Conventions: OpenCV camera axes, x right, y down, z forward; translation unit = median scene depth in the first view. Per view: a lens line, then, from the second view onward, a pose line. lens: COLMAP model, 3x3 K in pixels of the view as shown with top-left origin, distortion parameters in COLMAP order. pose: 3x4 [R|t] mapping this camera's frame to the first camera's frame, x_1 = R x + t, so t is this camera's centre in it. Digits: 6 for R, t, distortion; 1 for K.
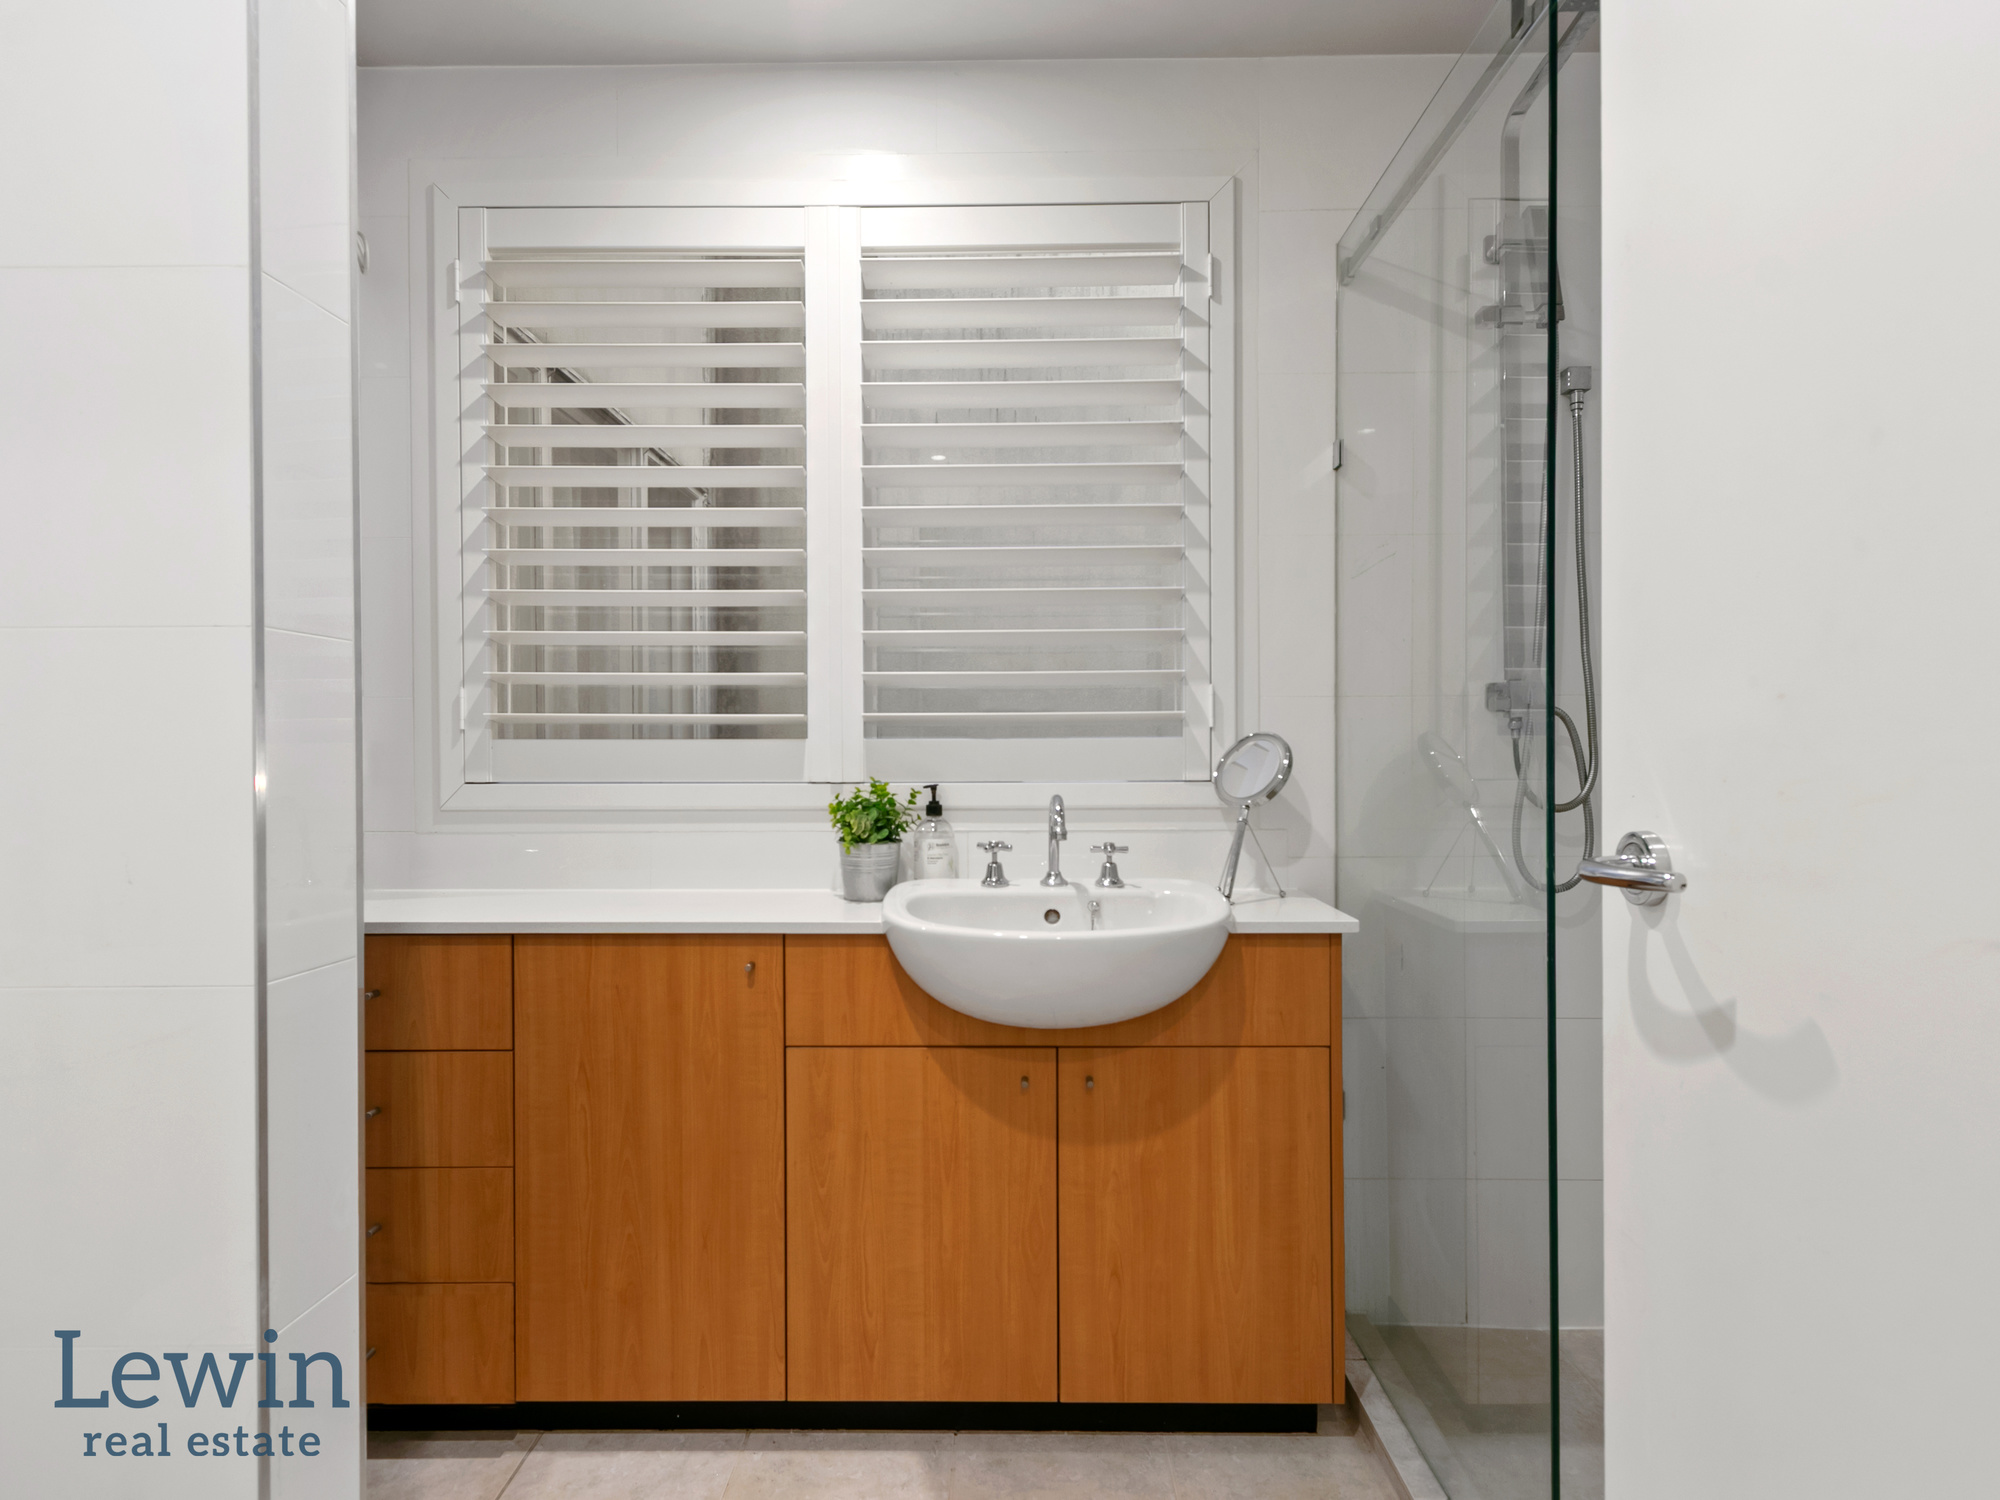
lens RADIAL K [[1026.7, 0, 997.9], [0, 1026.7, 752.1], [0, 0, 1]] dist [0.012896, -0.005004]
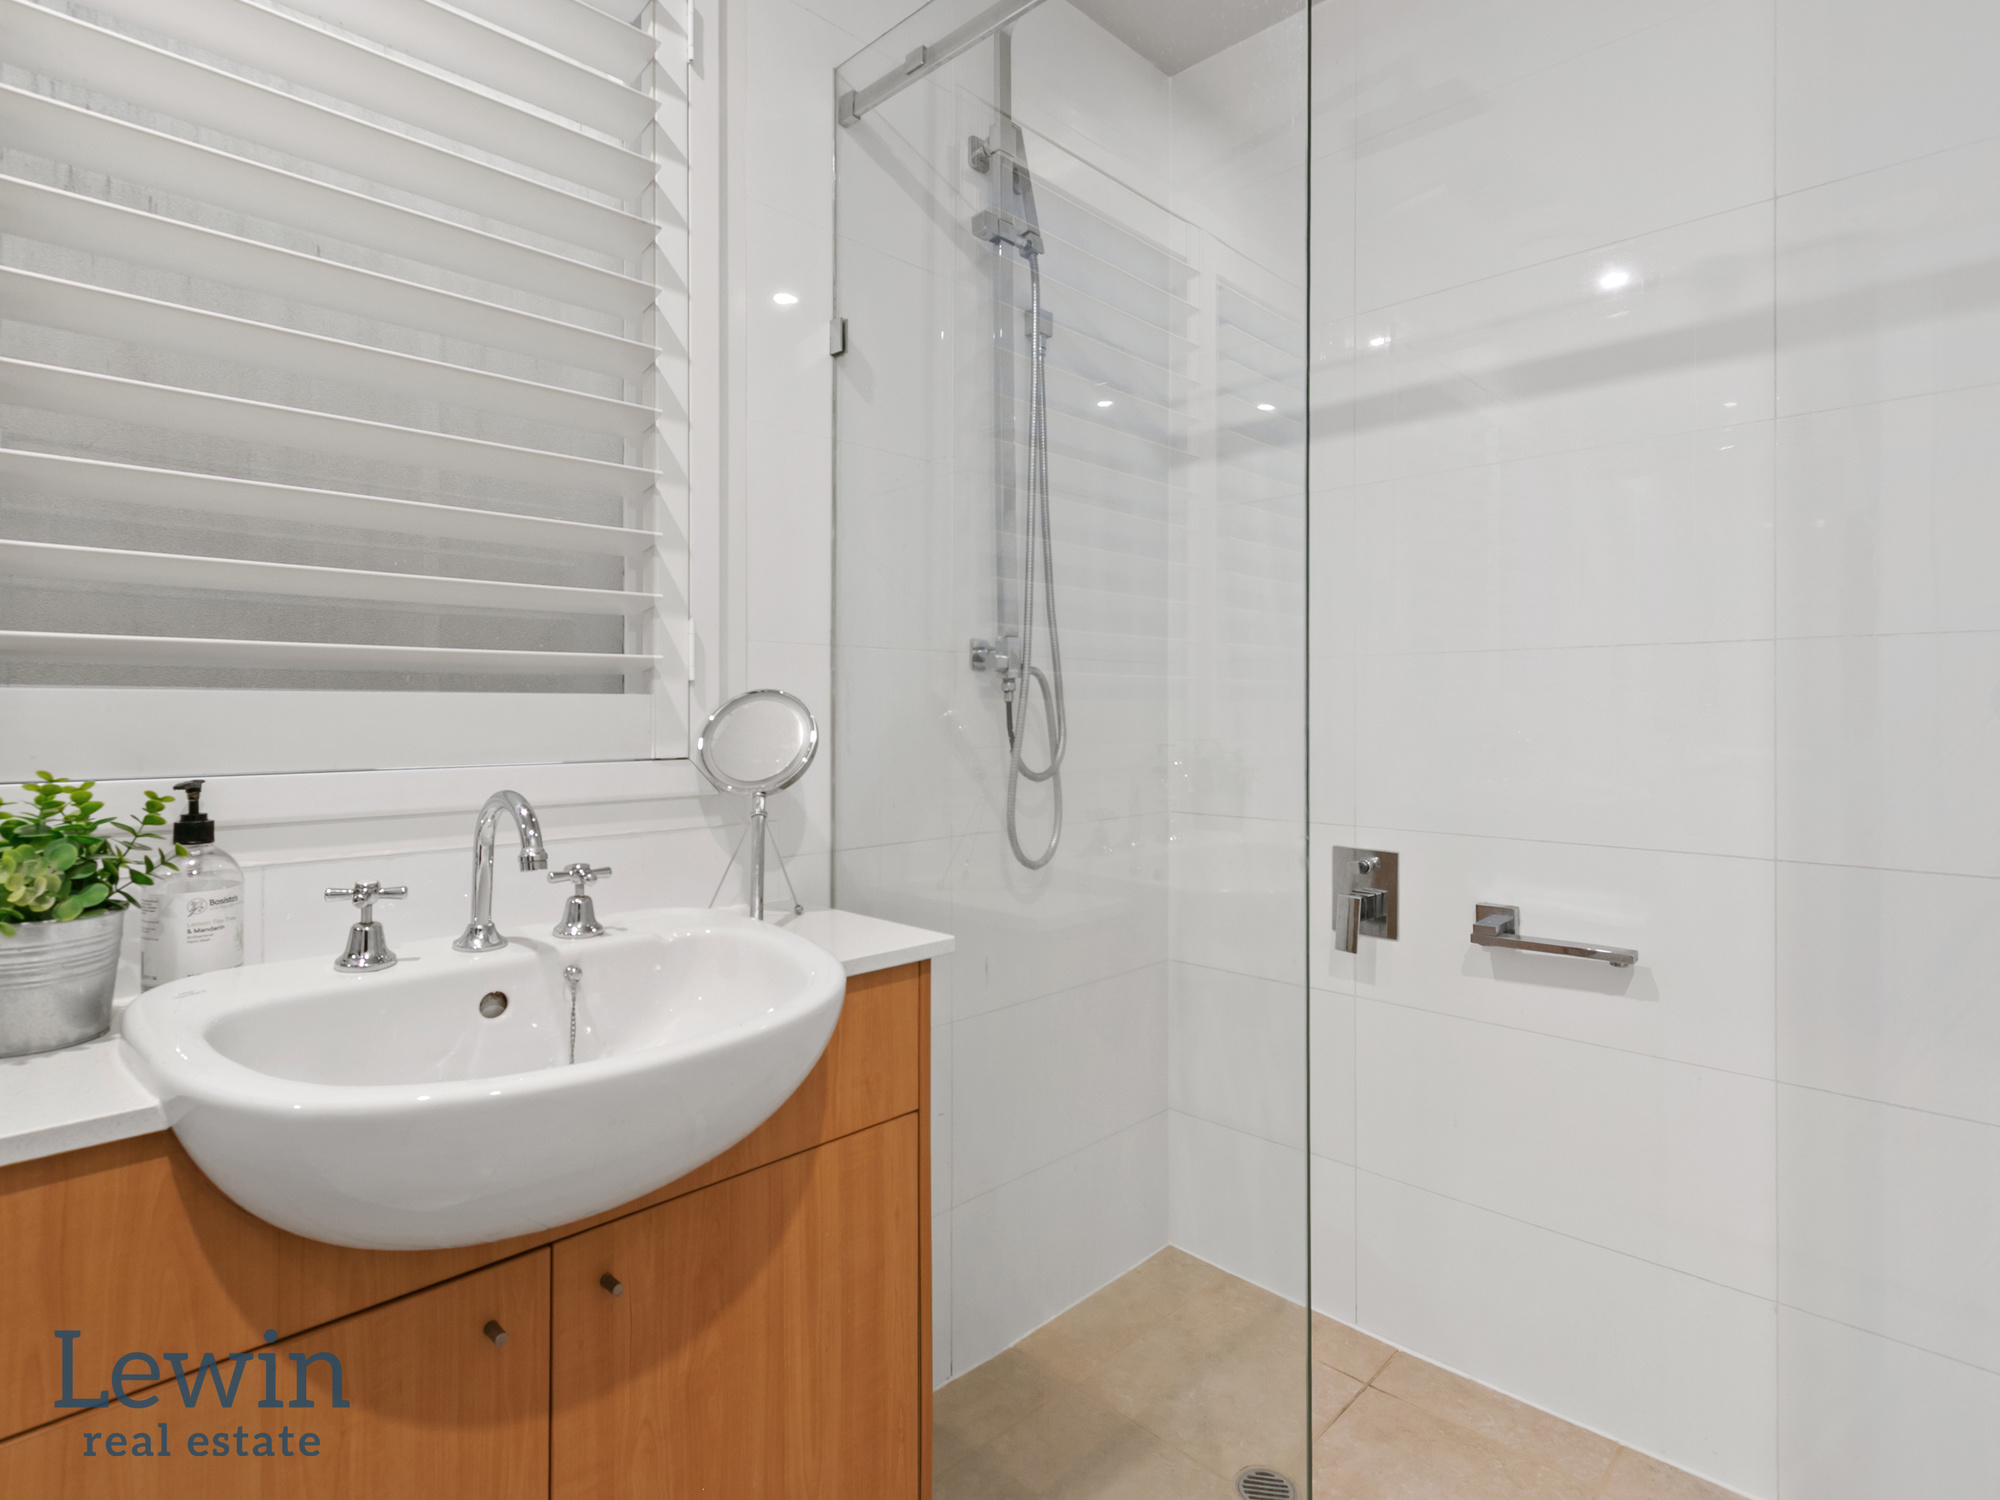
lens RADIAL K [[1050.9, 0, 1002.8], [0, 1050.9, 705.8], [0, 0, 1]] dist [0.011792, -0.002167]
pose [[0.693755, 0.008096, 0.720166, -0.169824], [0.000665, 0.999929, -0.011882, 0.001356], [-0.720211, 0.008722, 0.693700, 0.380917]]
